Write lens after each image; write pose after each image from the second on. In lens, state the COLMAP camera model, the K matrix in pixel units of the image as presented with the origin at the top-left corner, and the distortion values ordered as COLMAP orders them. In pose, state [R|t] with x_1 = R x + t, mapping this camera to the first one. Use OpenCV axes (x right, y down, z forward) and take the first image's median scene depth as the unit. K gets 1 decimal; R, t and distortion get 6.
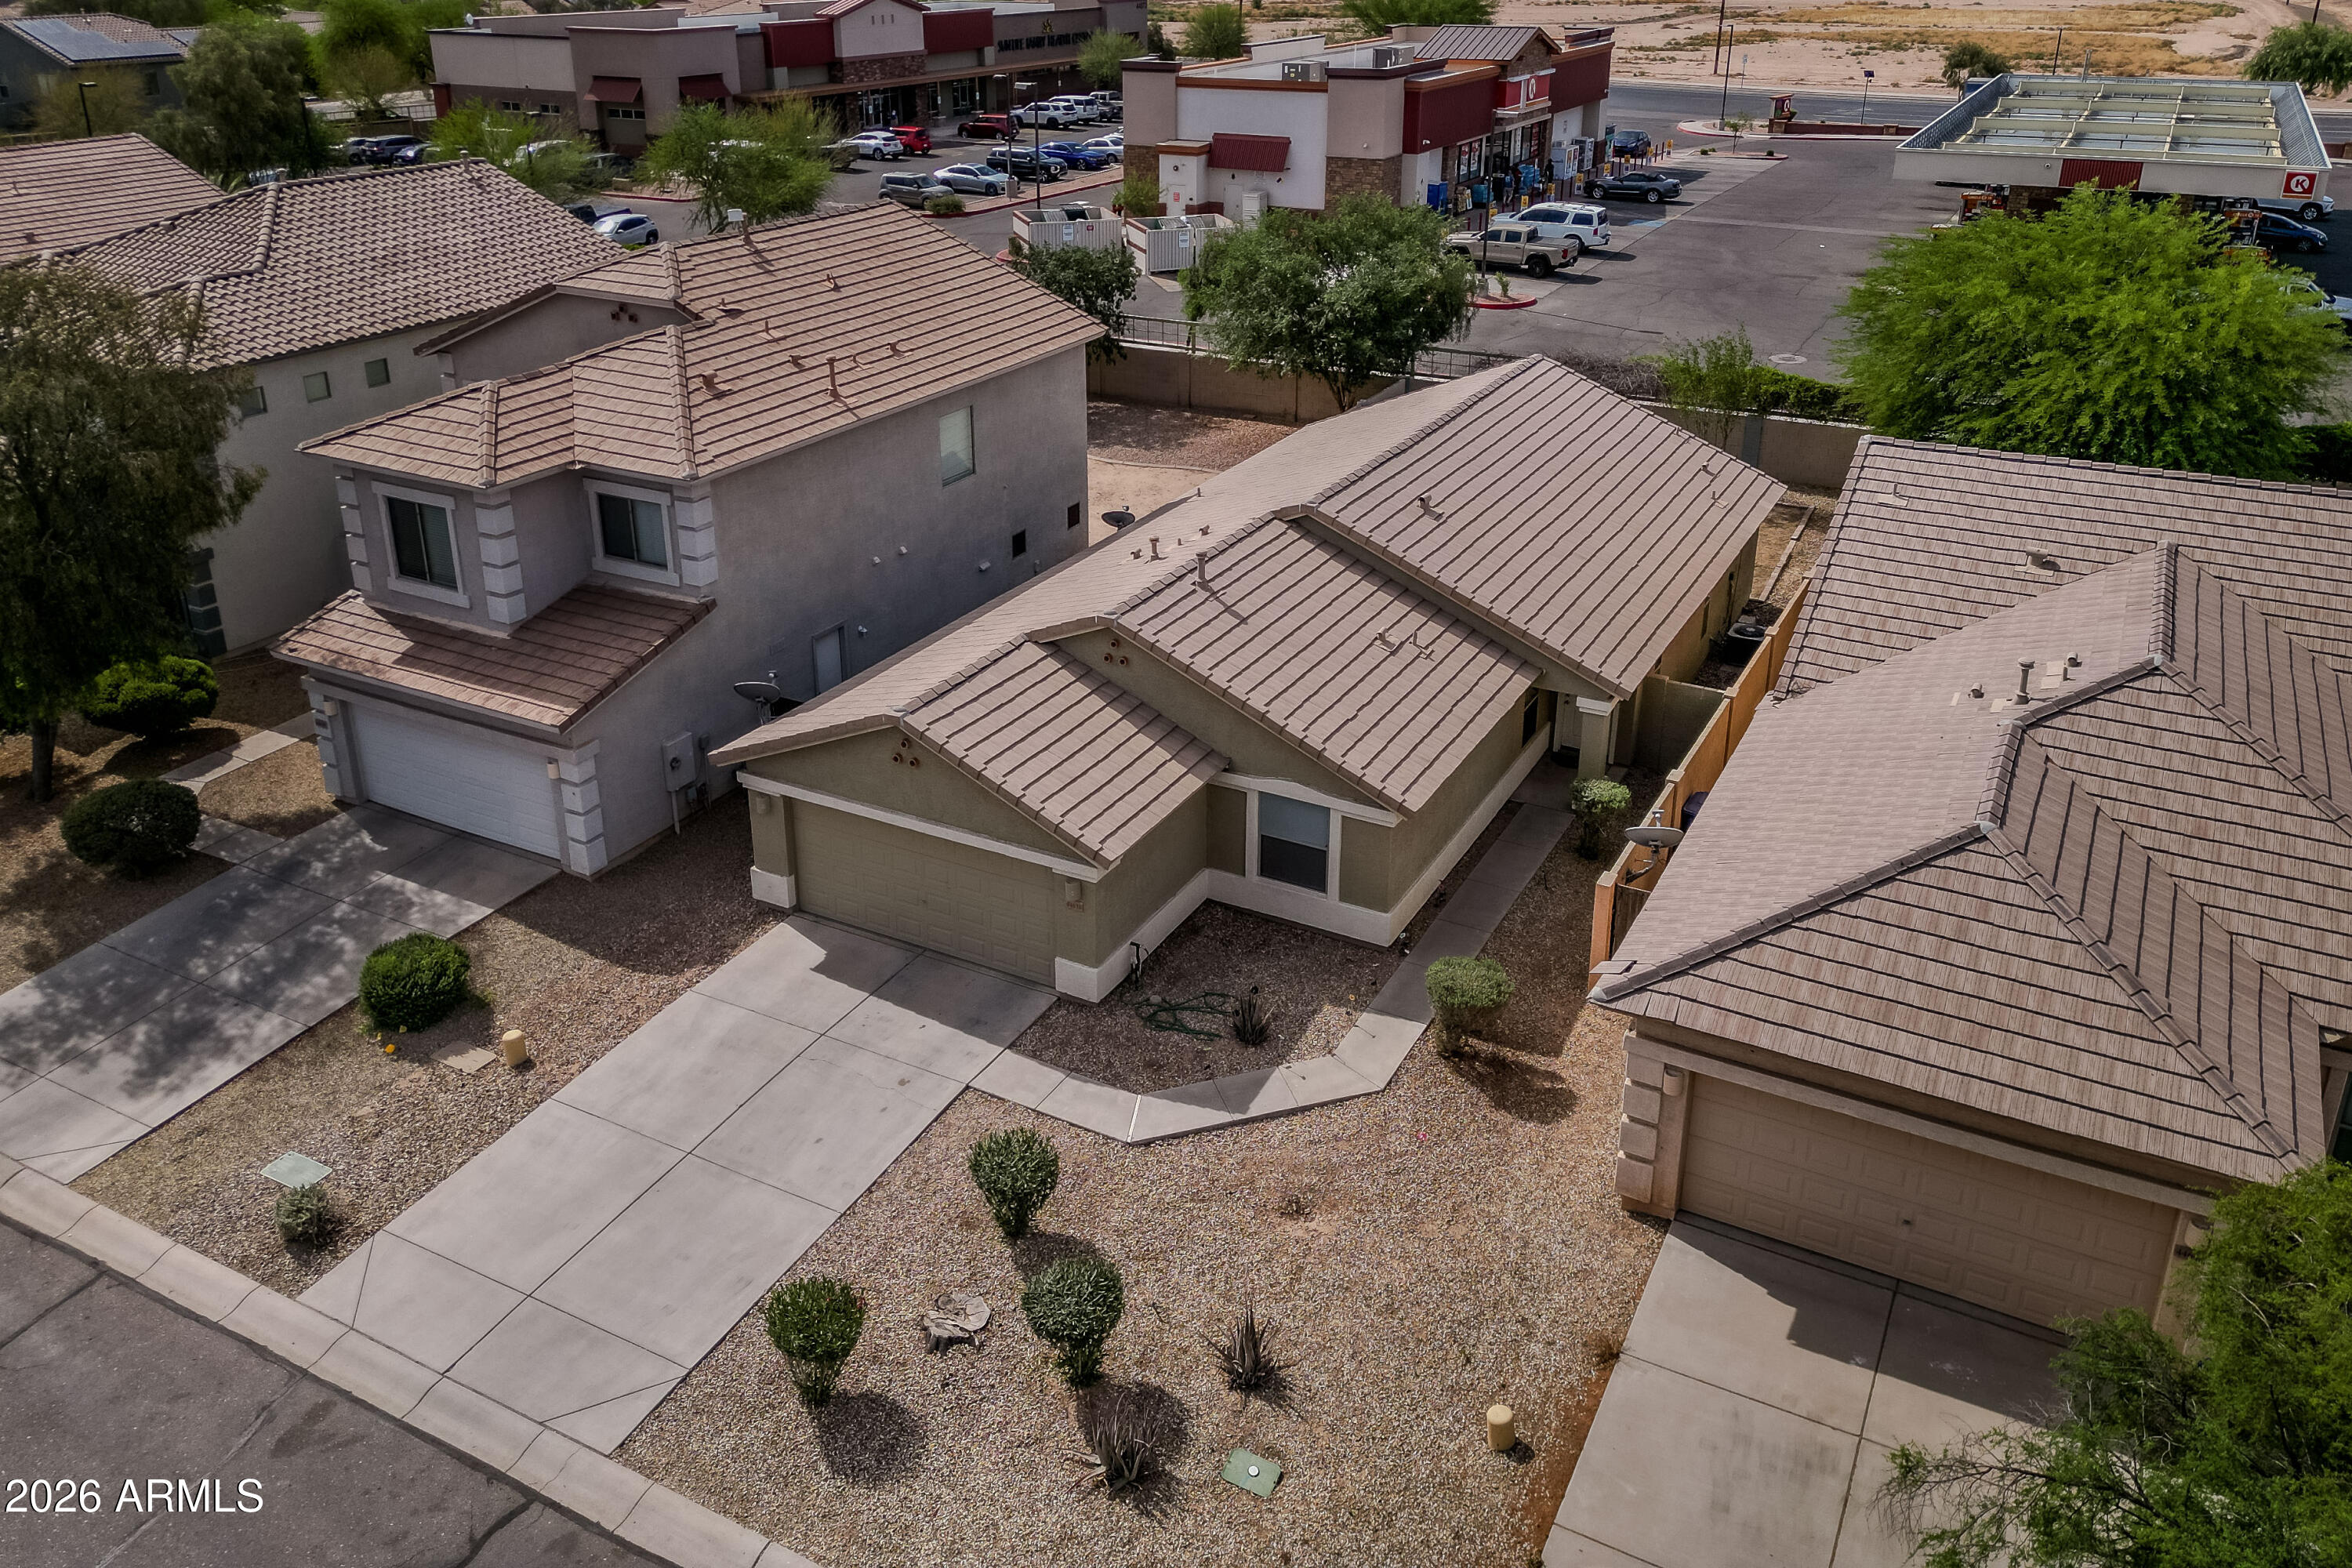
lens RADIAL K [[1781.6, 0, 1177.3], [0, 1781.6, 576.5], [0, 0, 1]] dist [0.110559, -0.123696]
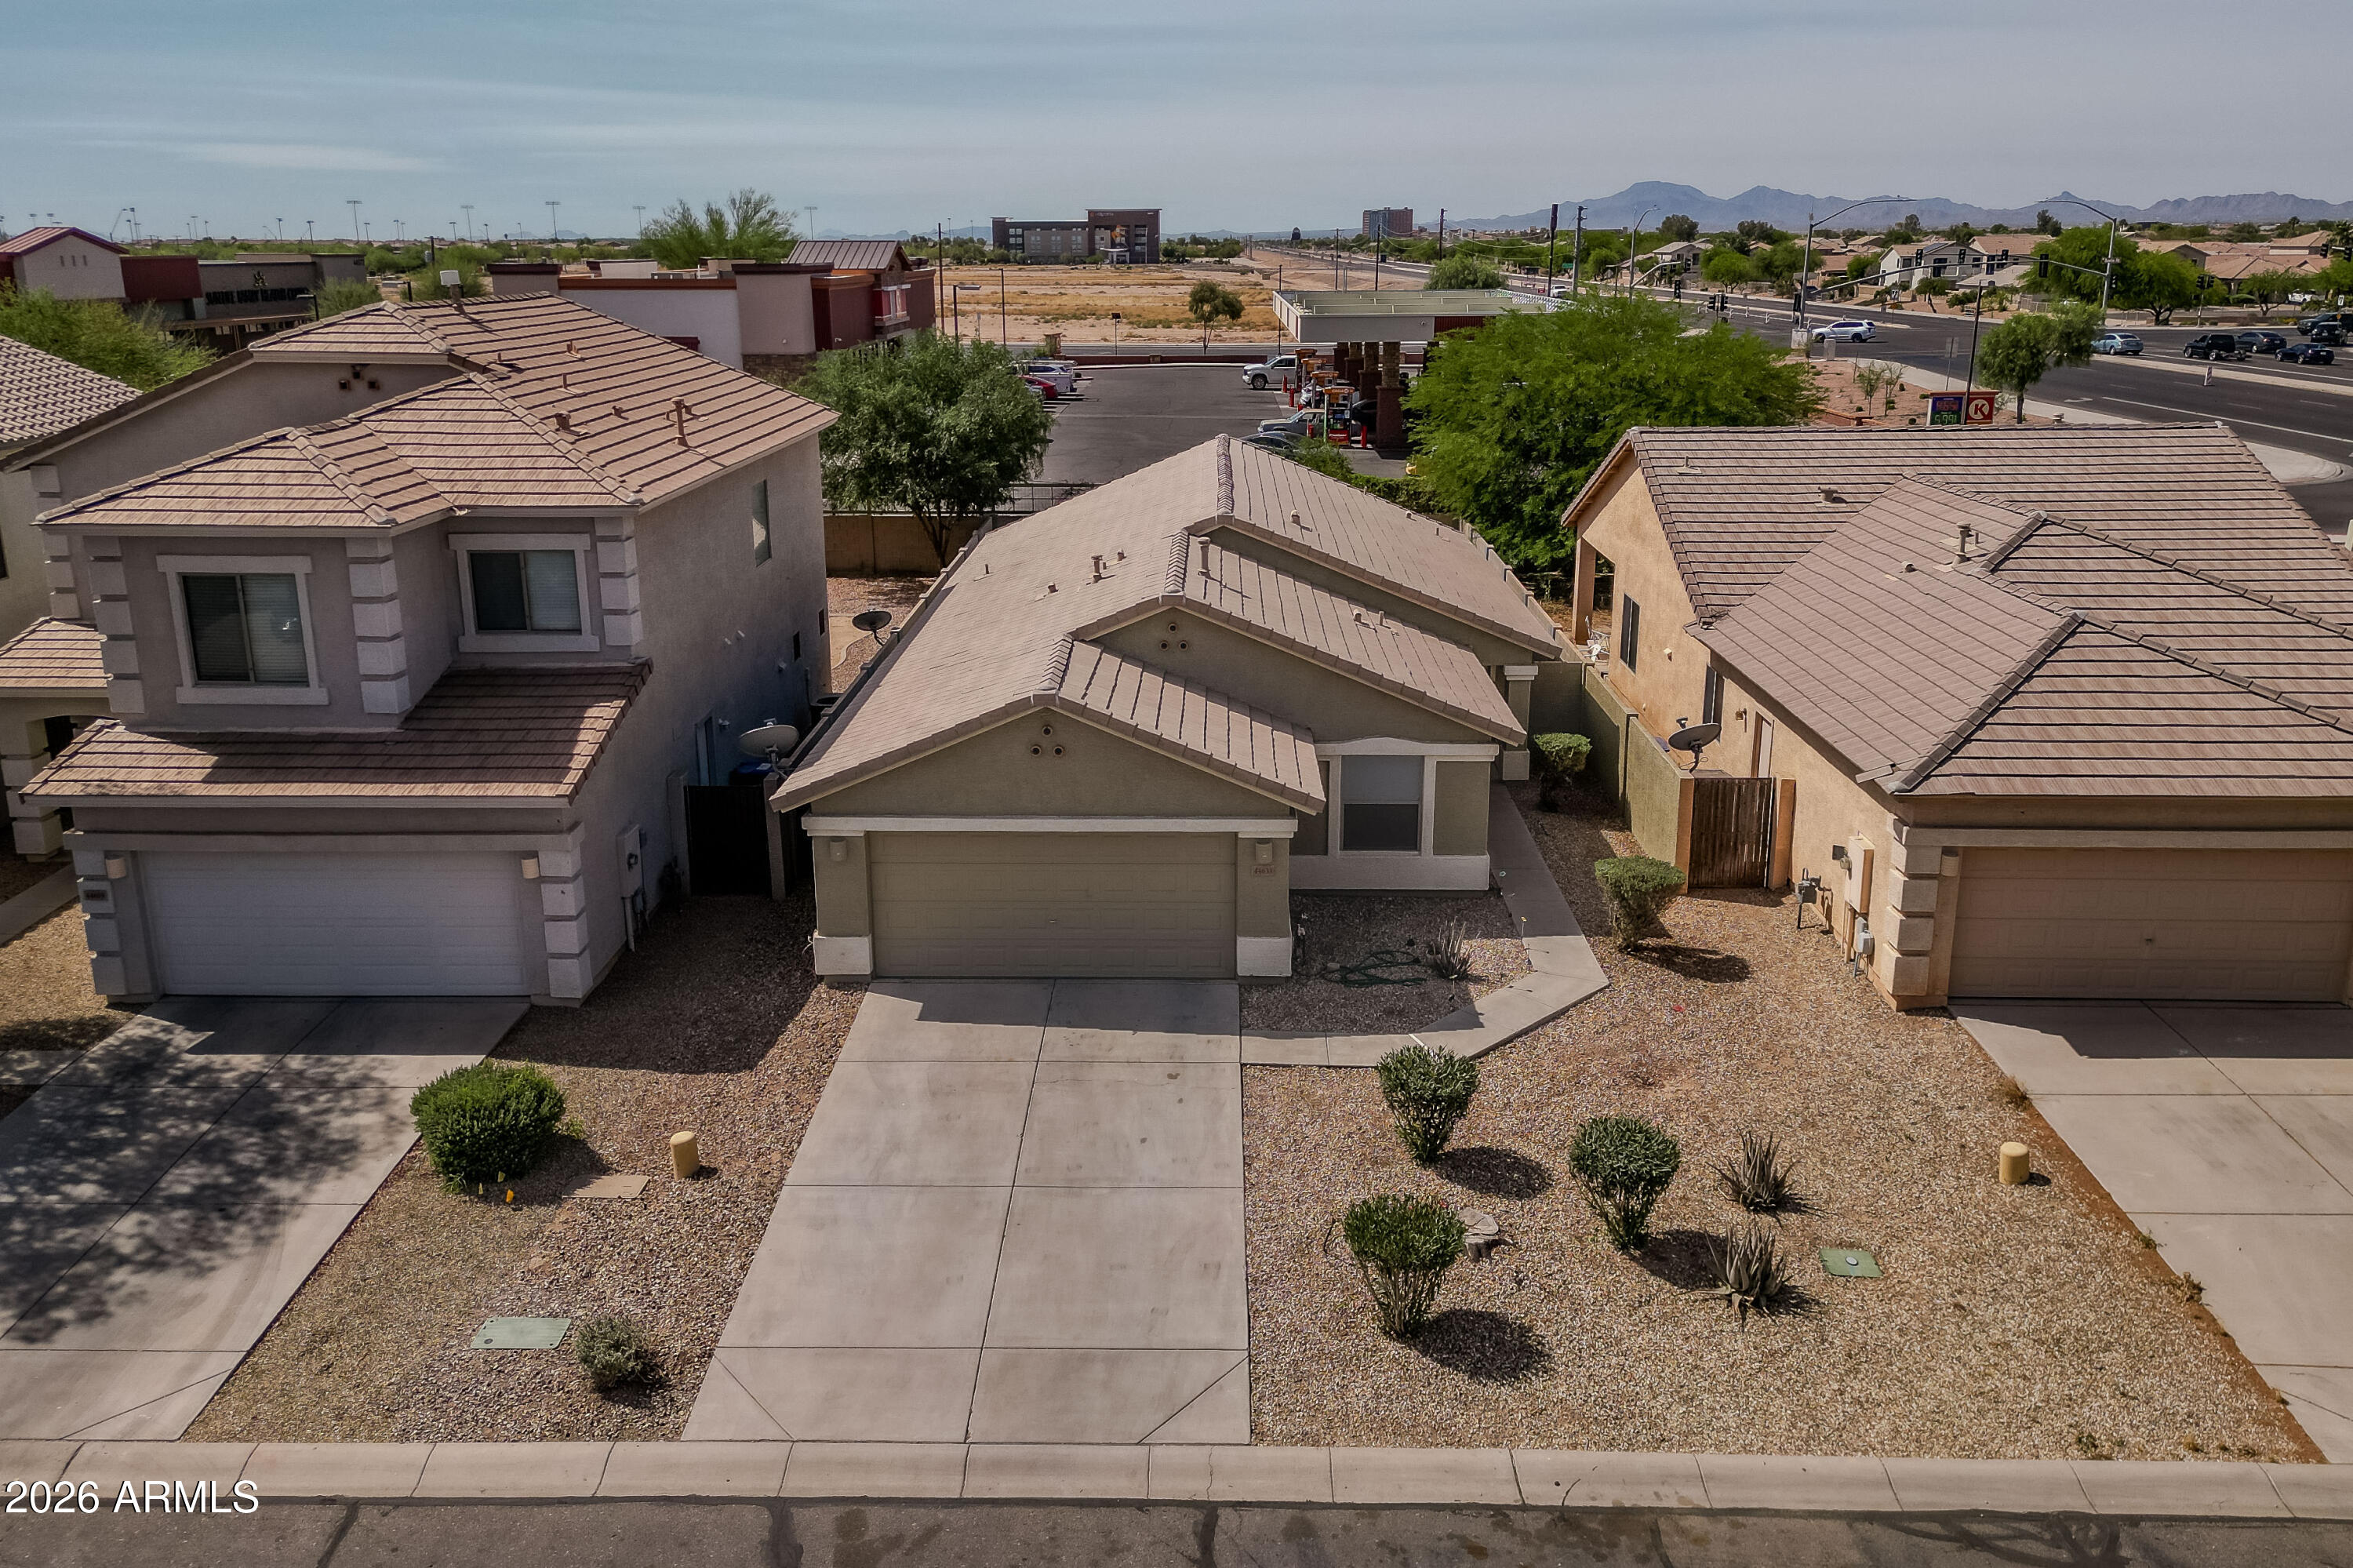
lens RADIAL K [[1802.3, 0, 1171.4], [0, 1802.3, 677.8], [0, 0, 1]] dist [0.104268, -0.113999]
pose [[0.891477, -0.107953, 0.440017, -0.415003], [0.157995, 0.984306, -0.078611, 0.125702], [-0.424625, 0.139600, 0.894542, 0.143057]]
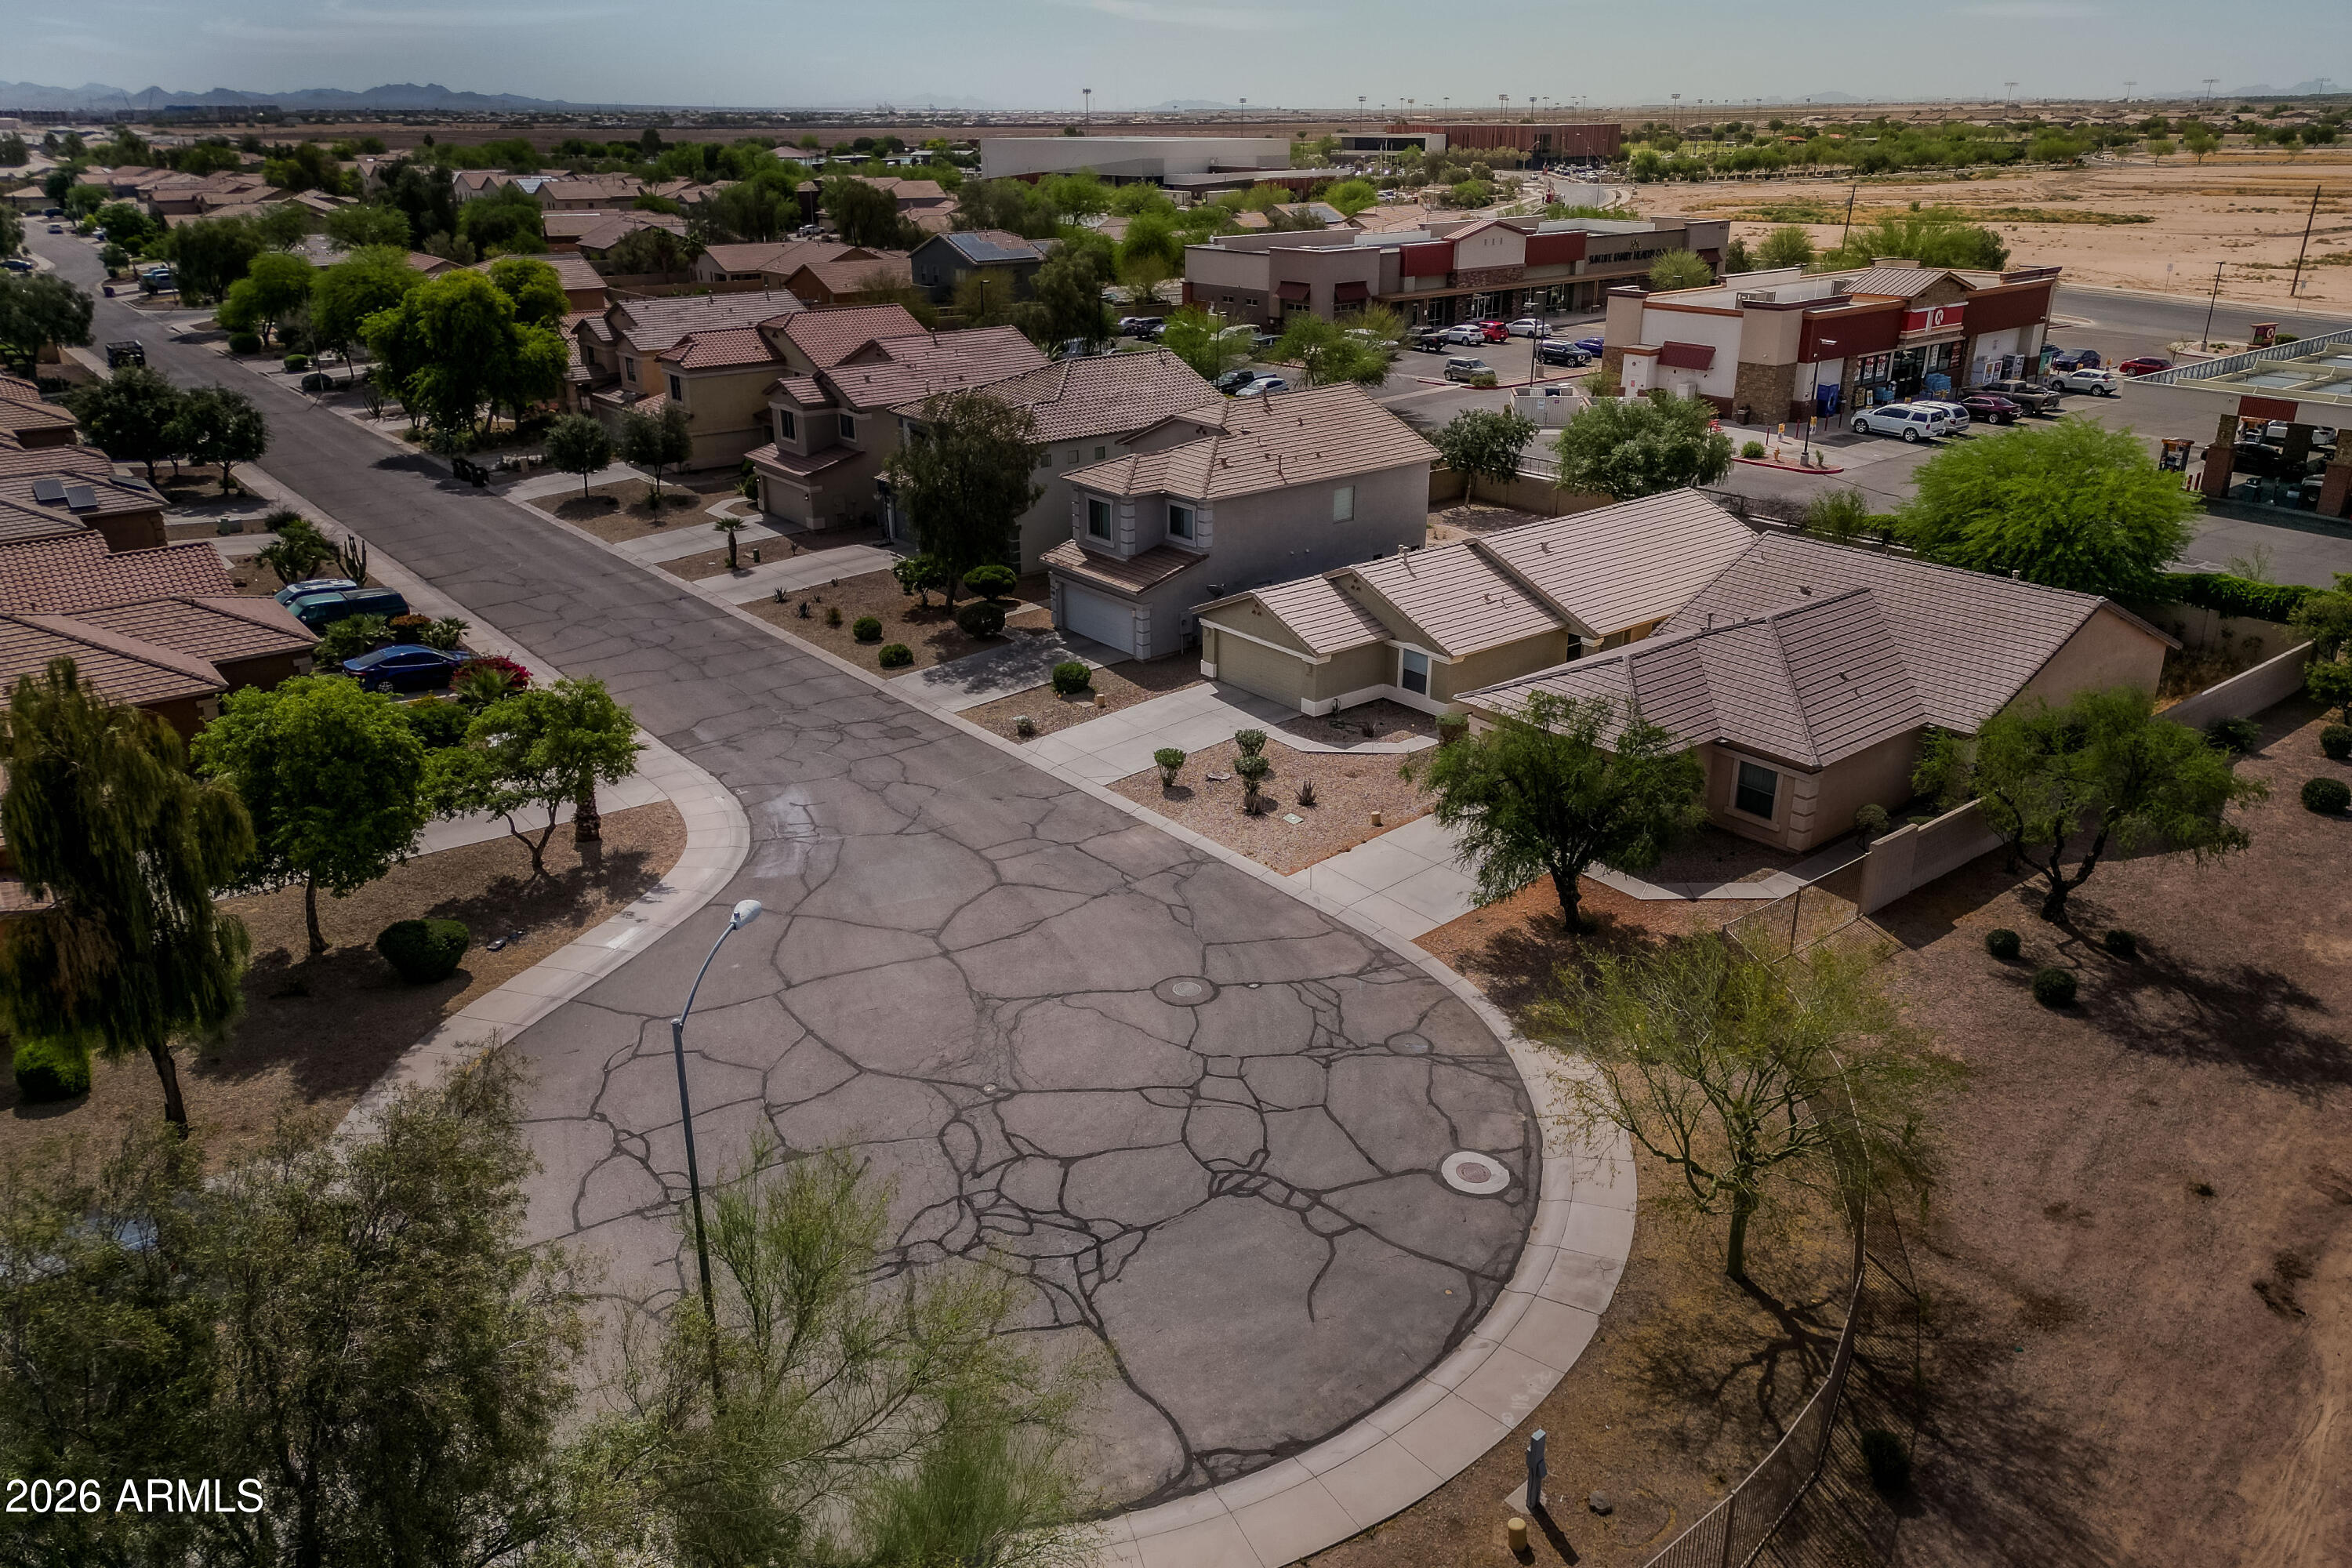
lens RADIAL K [[1801.5, 0, 1170.9], [0, 1801.5, 677.8], [0, 0, 1]] dist [0.104268, -0.113999]
pose [[0.916023, 0.120481, -0.382605, 0.597946], [-0.132625, 0.991151, -0.005419, 0.188434], [0.378567, 0.055707, 0.923896, -1.137790]]
